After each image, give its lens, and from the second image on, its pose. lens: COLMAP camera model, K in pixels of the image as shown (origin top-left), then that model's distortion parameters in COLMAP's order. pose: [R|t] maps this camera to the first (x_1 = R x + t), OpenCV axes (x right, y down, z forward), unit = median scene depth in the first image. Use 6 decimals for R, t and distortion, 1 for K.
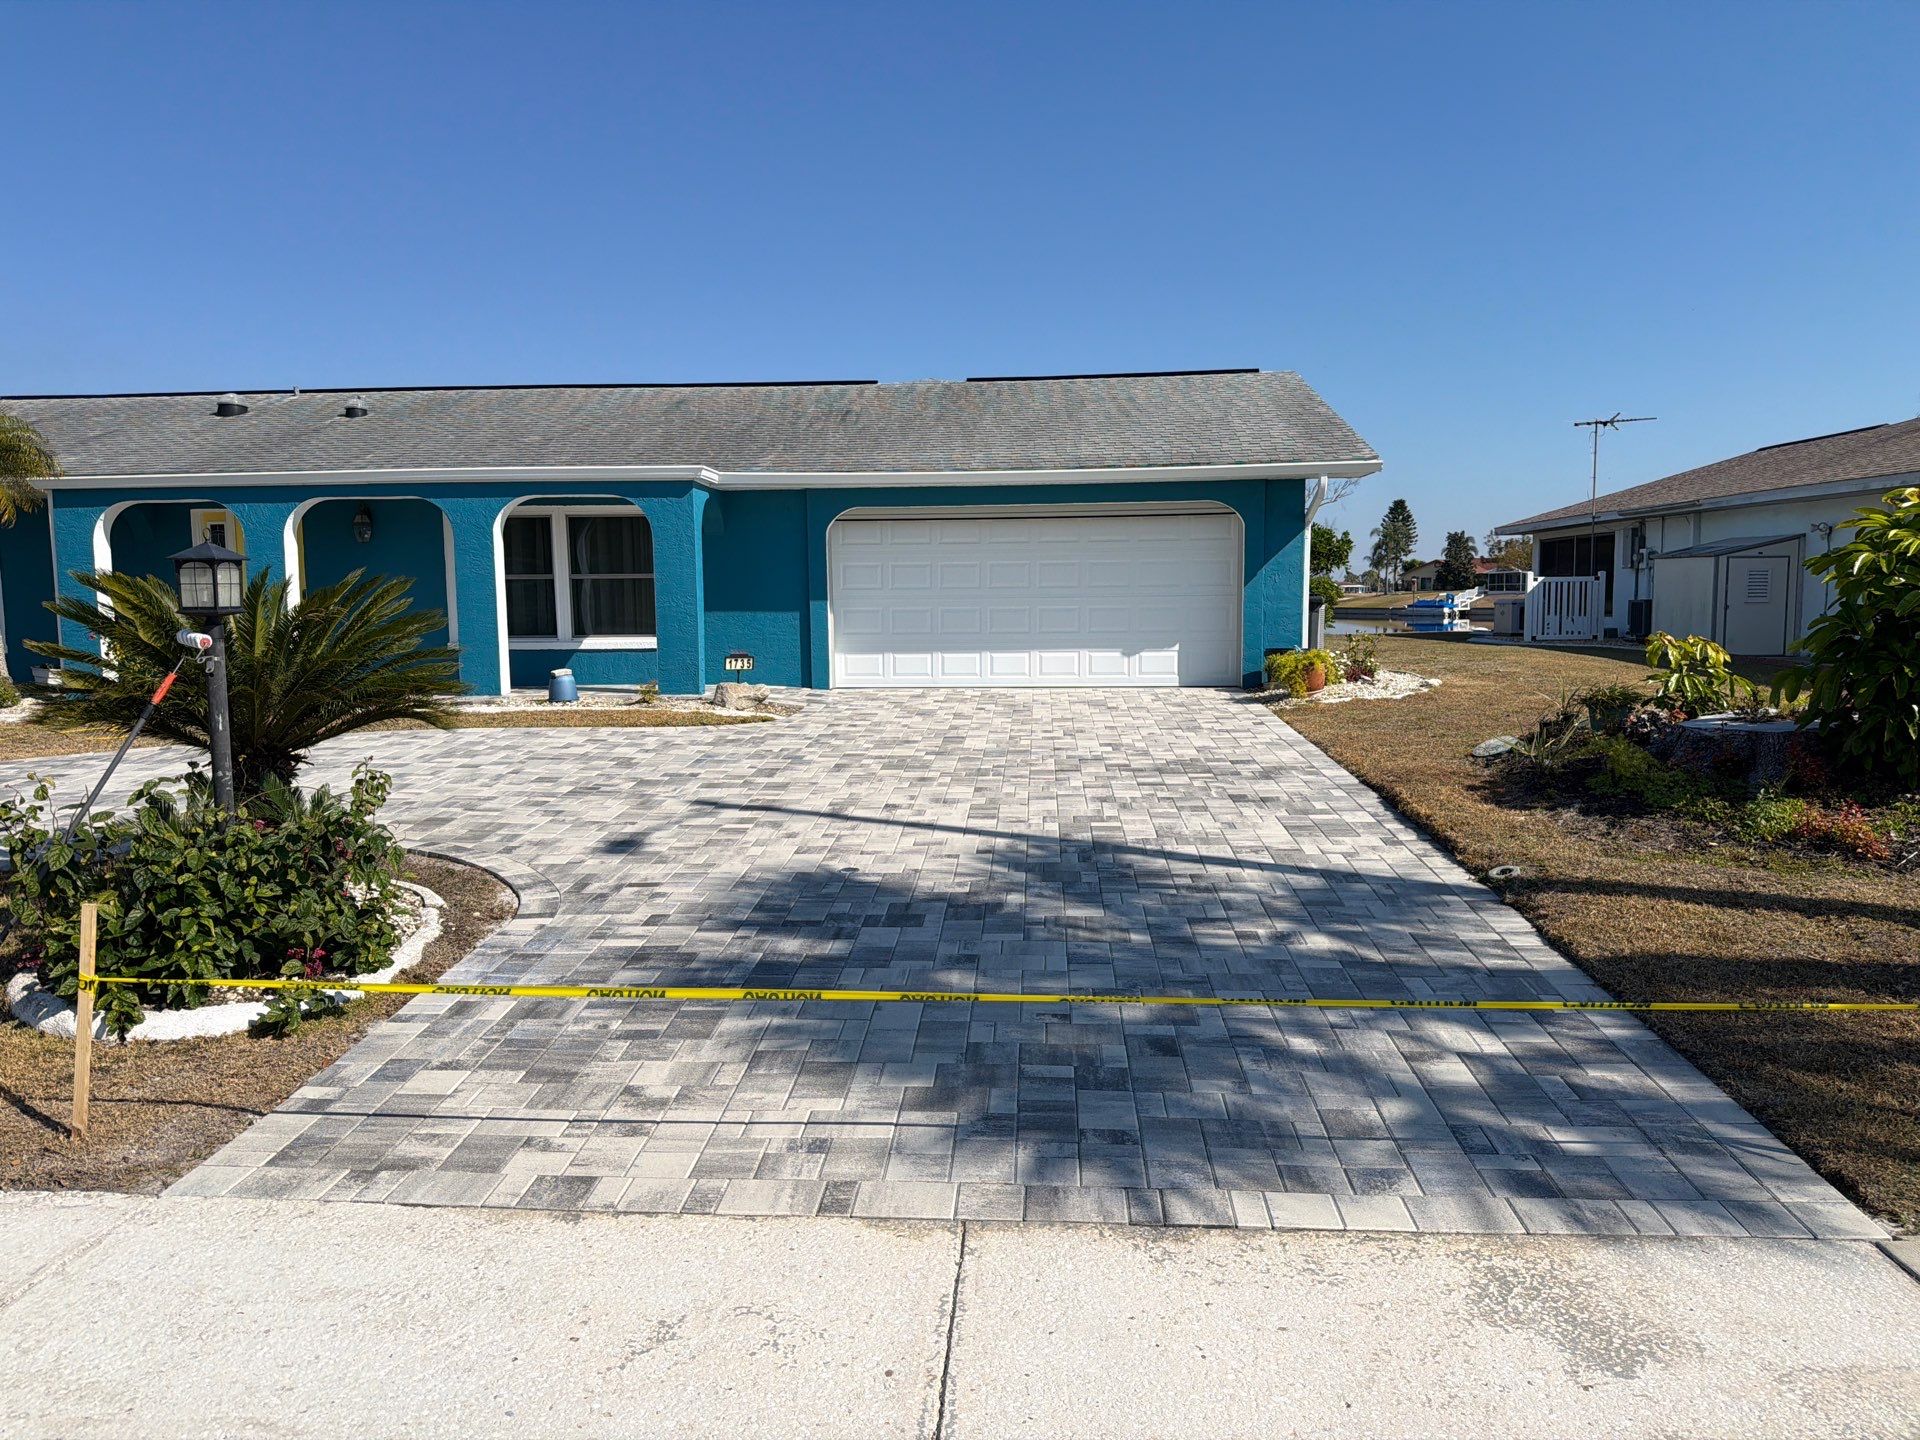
lens RADIAL K [[1330.2, 0, 958.2], [0, 1330.2, 718.2], [0, 0, 1]] dist [0.156603, -0.271453]
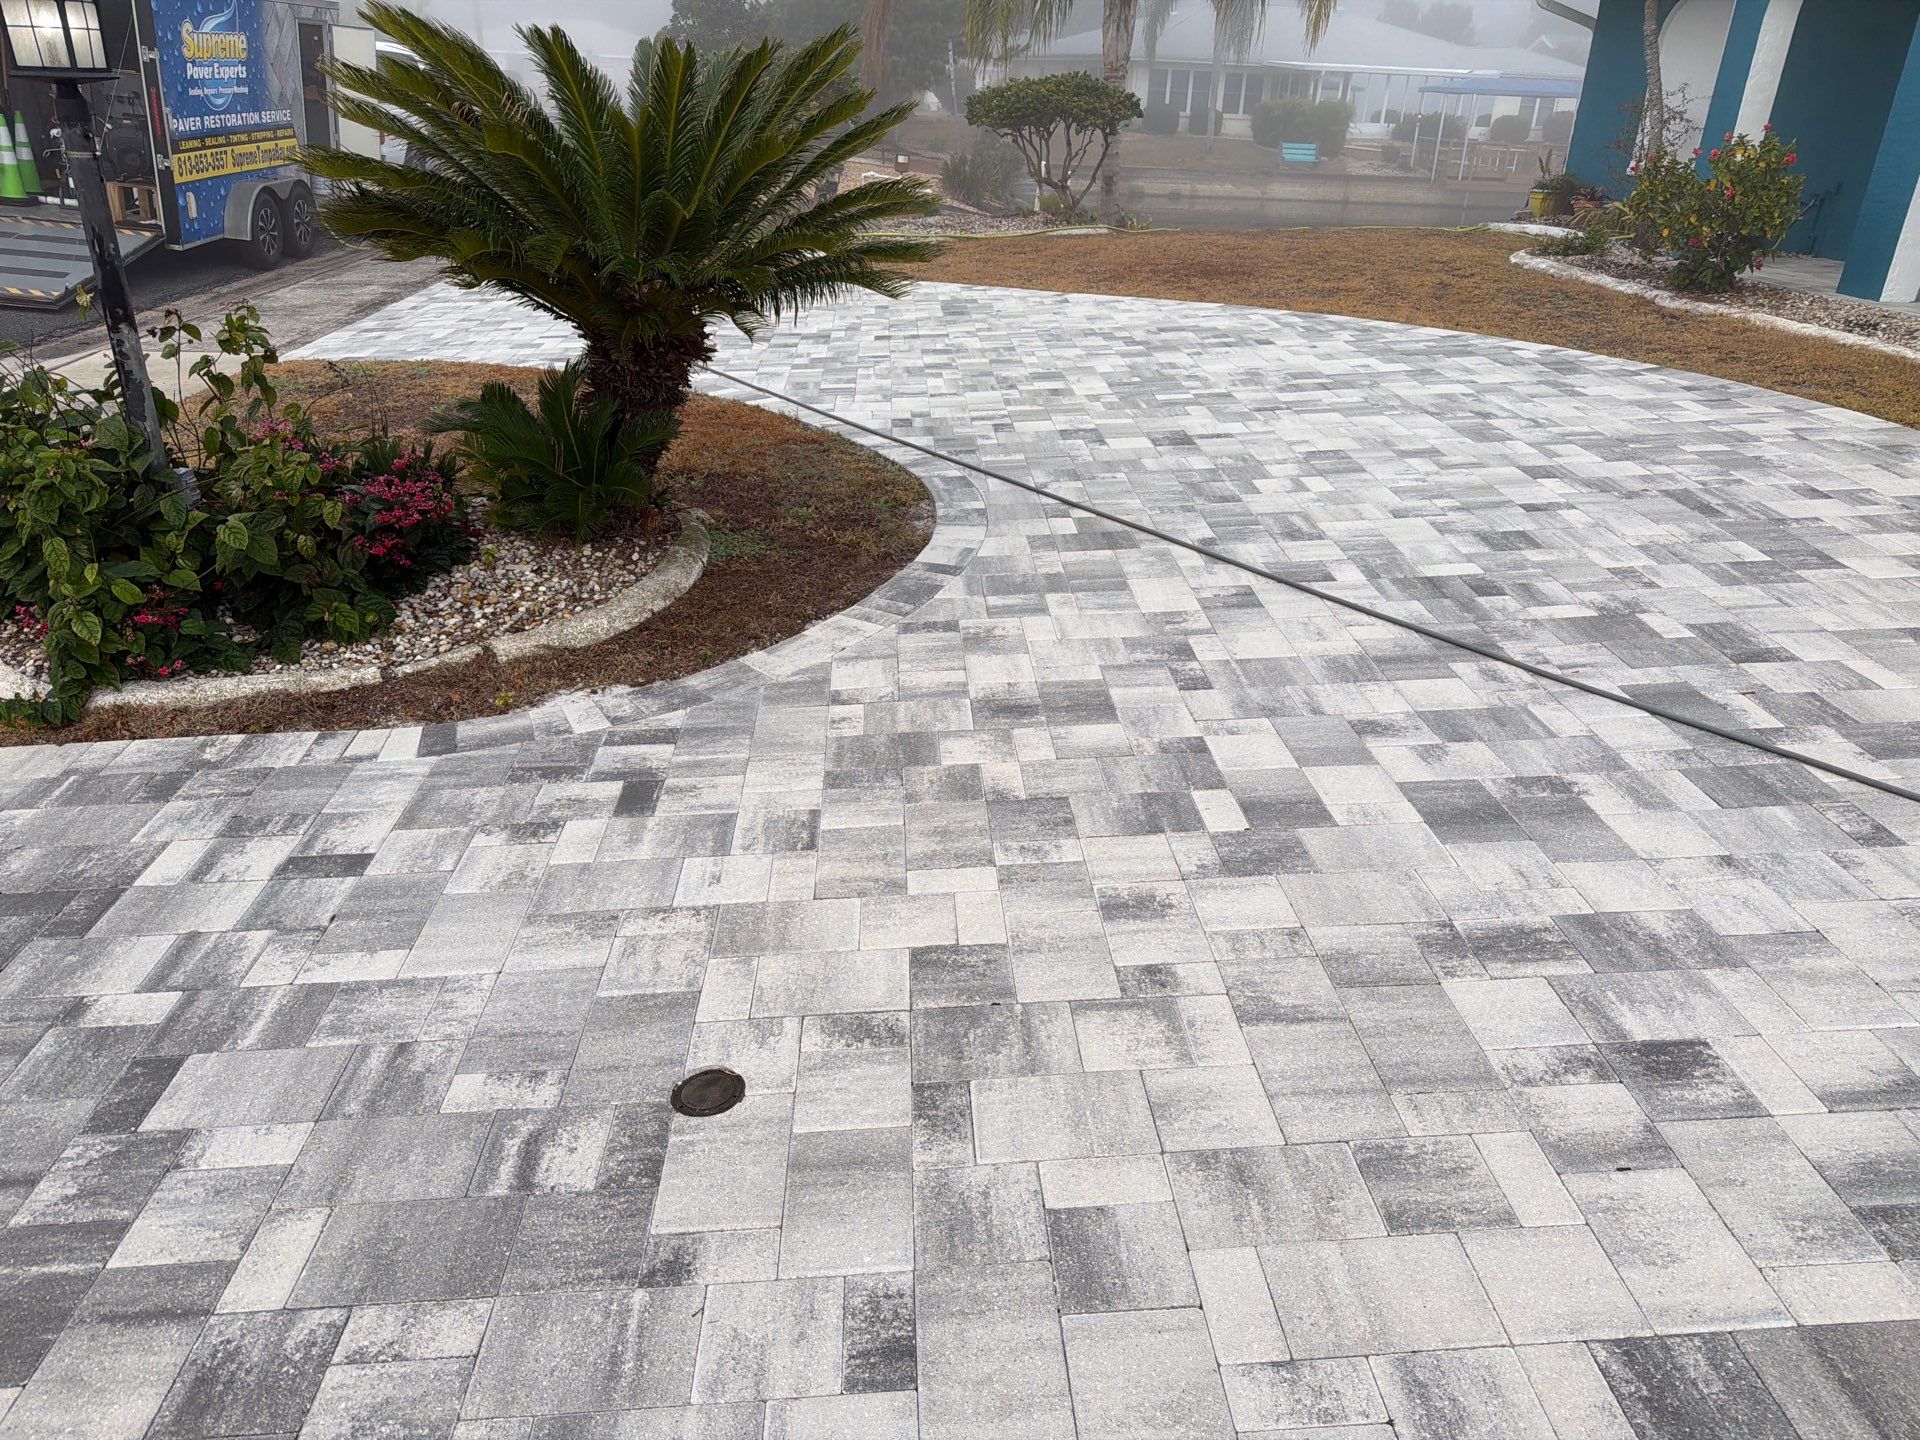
lens RADIAL K [[1333.1, 0, 959.3], [0, 1333.1, 751.2], [0, 0, 1]] dist [0.139937, -0.219845]
pose [[0.122037, 0.456840, -0.881138, 0.156371], [-0.130403, 0.887458, 0.442056, -0.095345], [0.983922, 0.060956, 0.167876, 0.978172]]
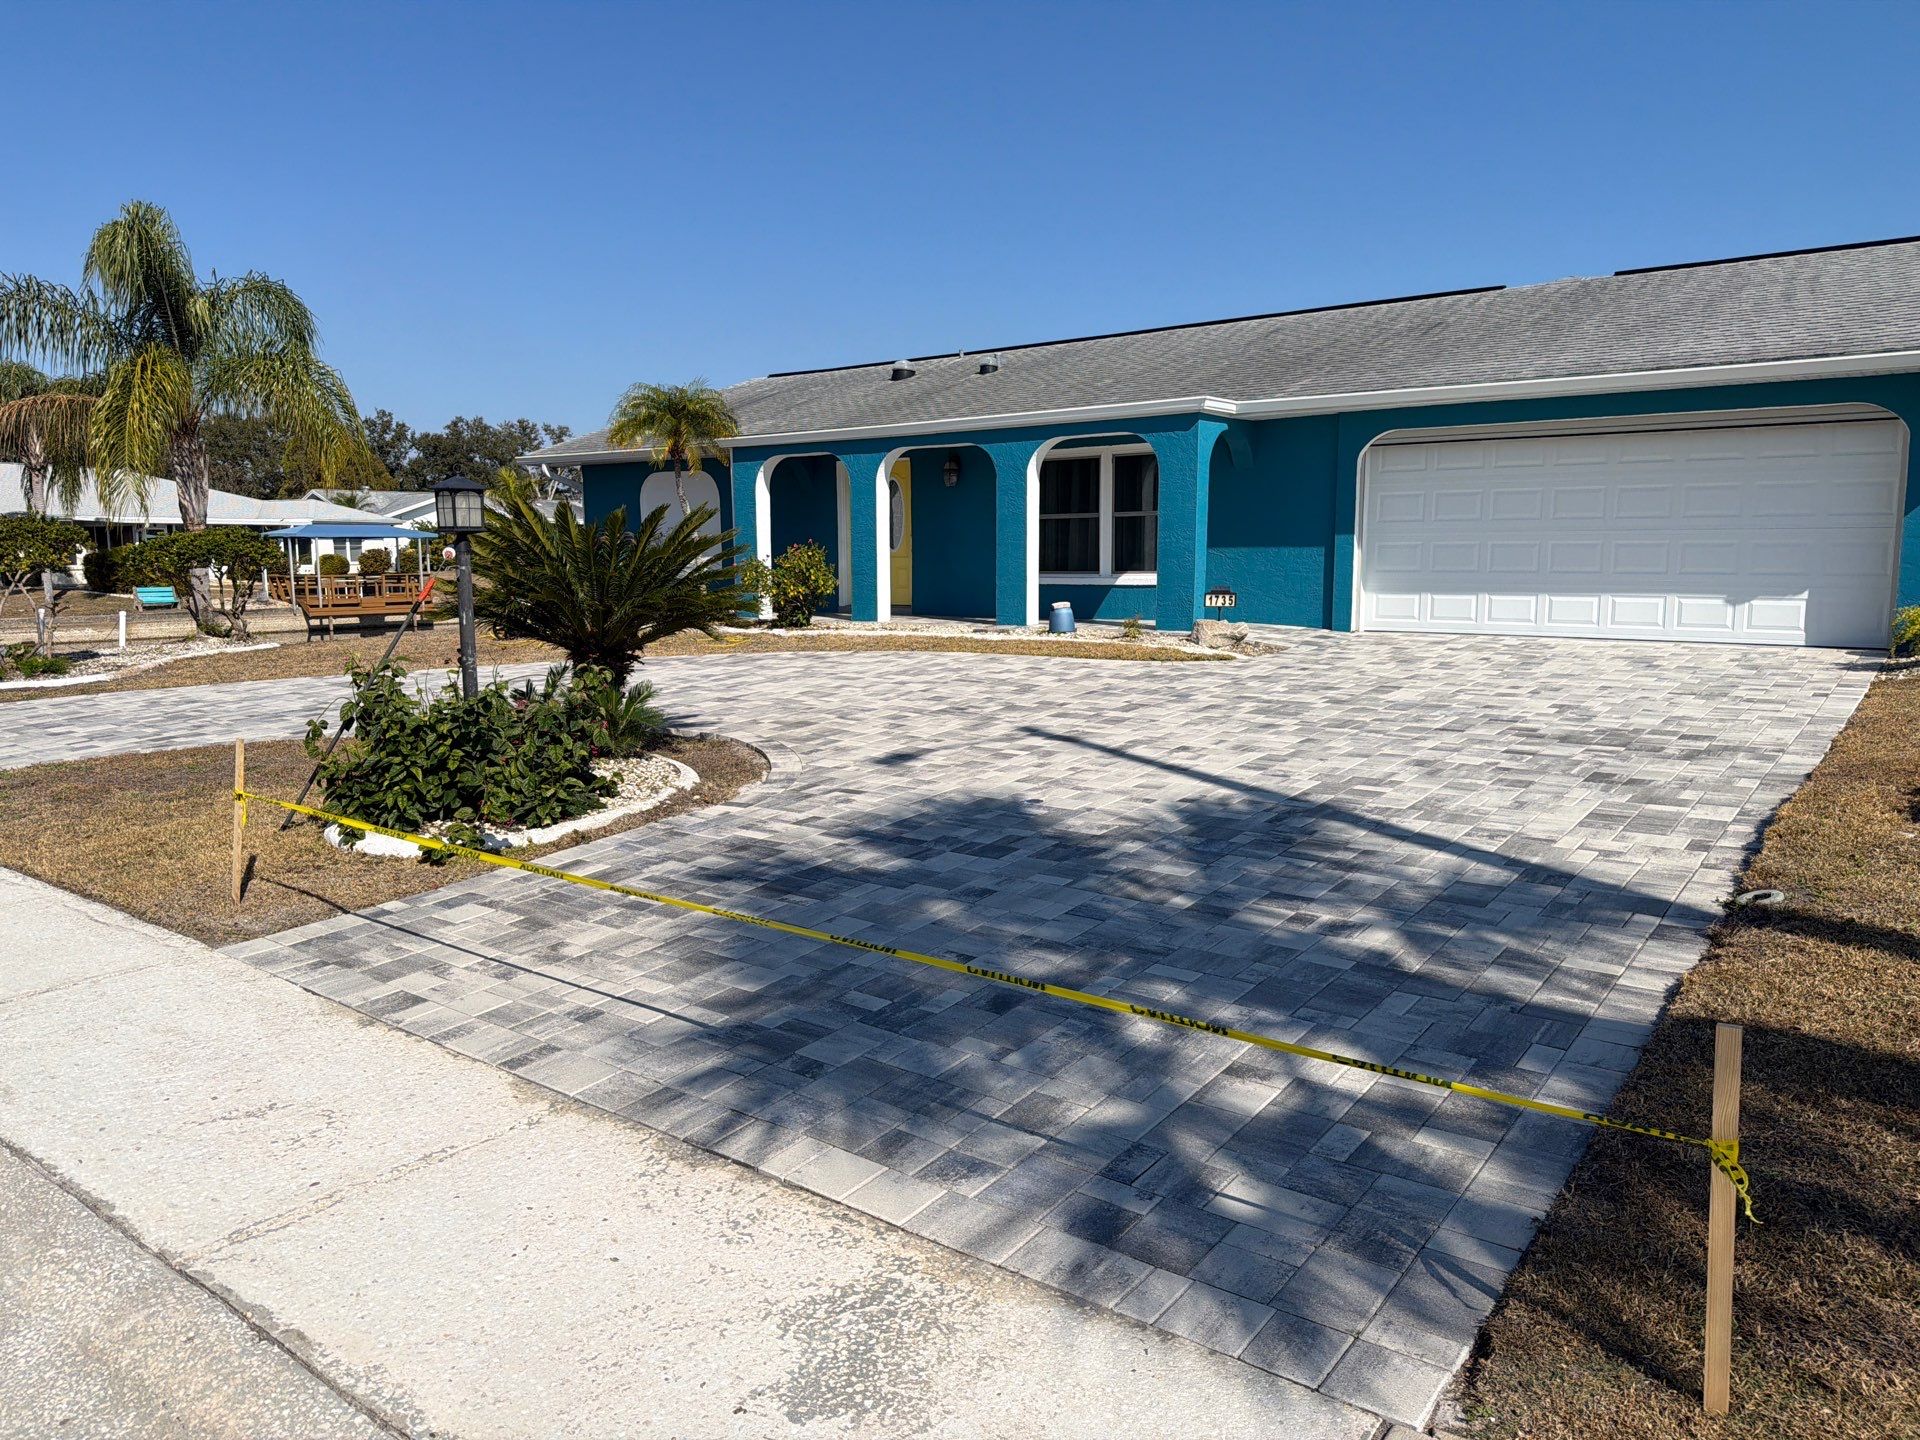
lens RADIAL K [[1333.4, 0, 951.2], [0, 1333.4, 718.8], [0, 0, 1]] dist [0.128968, -0.199752]
pose [[0.828860, 0.075825, -0.554294, 0.400883], [-0.053475, 0.996974, 0.056419, 0.000803], [0.556895, -0.017122, 0.830407, 0.146301]]
